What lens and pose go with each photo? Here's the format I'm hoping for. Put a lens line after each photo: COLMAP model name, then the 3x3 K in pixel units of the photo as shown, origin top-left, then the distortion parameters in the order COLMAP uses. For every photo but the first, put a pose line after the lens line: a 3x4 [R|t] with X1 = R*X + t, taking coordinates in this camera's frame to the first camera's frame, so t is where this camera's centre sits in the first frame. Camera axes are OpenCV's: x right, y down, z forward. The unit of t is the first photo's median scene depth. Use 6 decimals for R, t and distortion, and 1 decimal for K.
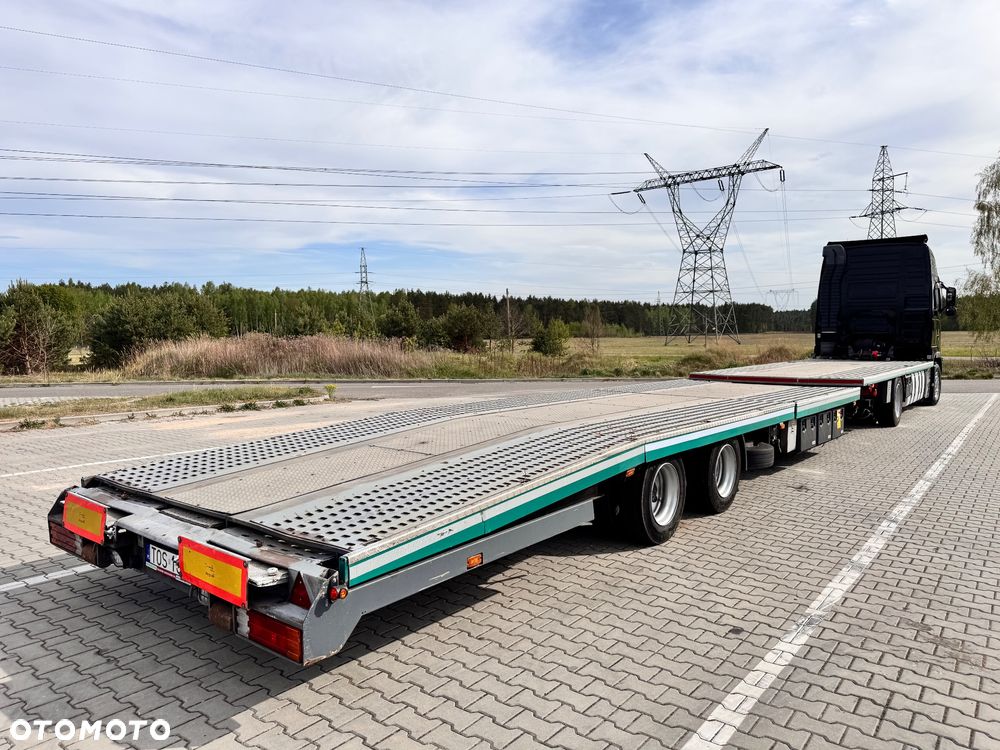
lens RADIAL K [[701.5, 0, 501.0], [0, 701.5, 392.3], [0, 0, 1]] dist [0.052767, -0.068488]
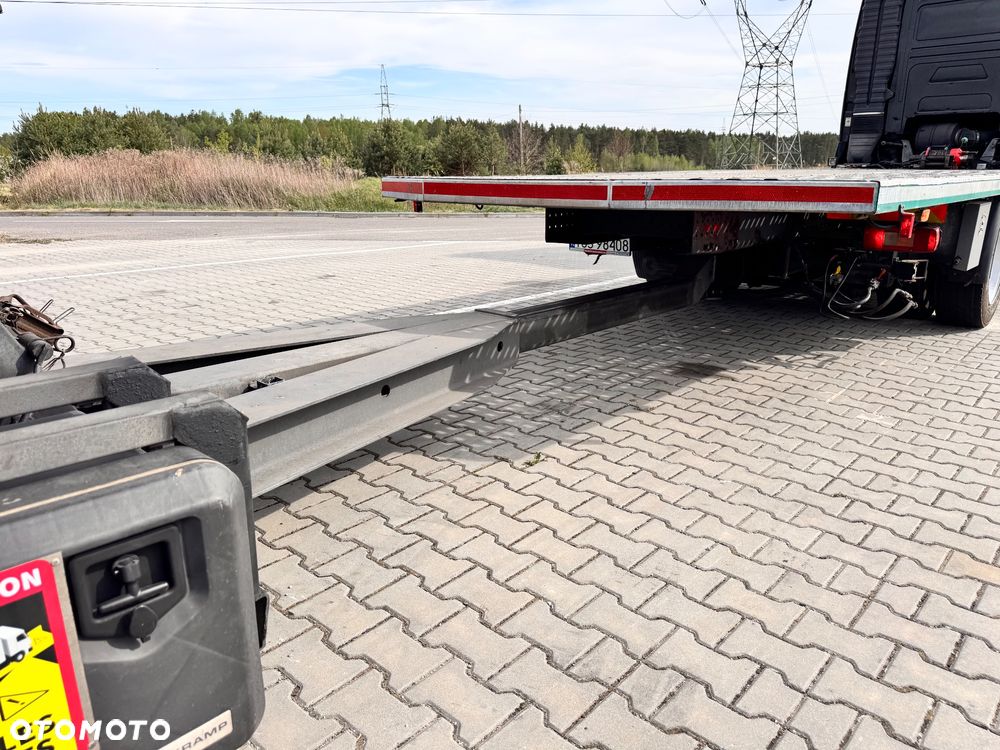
lens RADIAL K [[704.6, 0, 502.9], [0, 704.6, 381.7], [0, 0, 1]] dist [0.018787, -0.017678]
pose [[0.997483, 0.019845, -0.068066, 0.048625], [-0.005164, 0.977815, 0.209405, -0.000383], [0.070712, -0.208527, 0.975457, 0.089976]]
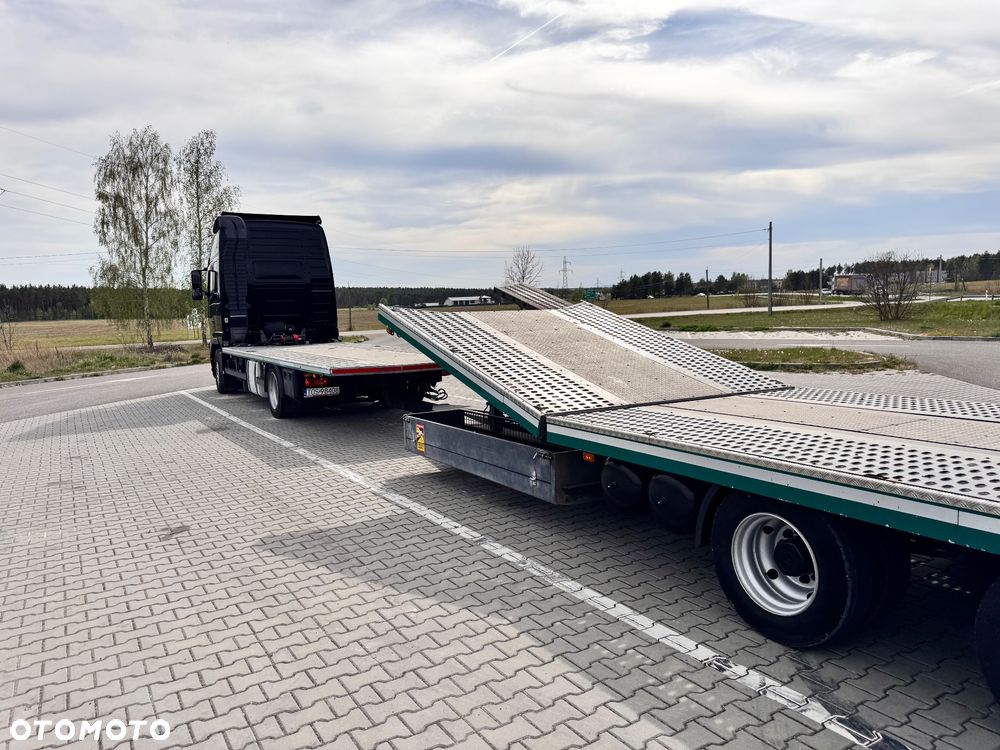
lens RADIAL K [[701.5, 0, 495.6], [0, 701.5, 393.0], [0, 0, 1]] dist [0.052767, -0.068488]
pose [[0.360652, -0.120909, 0.924830, -0.049550], [0.110076, 0.990150, 0.086523, -0.006195], [-0.926182, 0.070597, 0.370409, 0.077559]]
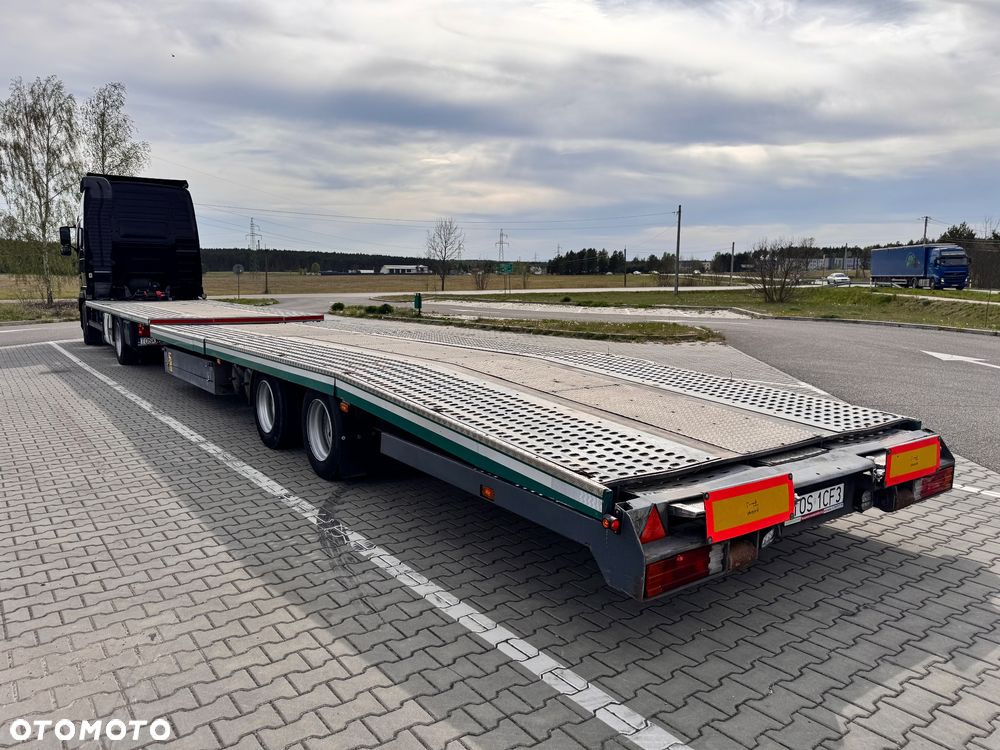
lens RADIAL K [[701.5, 0, 502.3], [0, 701.5, 389.1], [0, 0, 1]] dist [0.052767, -0.068488]
pose [[0.270758, -0.145205, 0.951633, -0.062037], [0.074469, 0.988755, 0.129682, -0.002747], [-0.959763, 0.035755, 0.278526, 0.047977]]
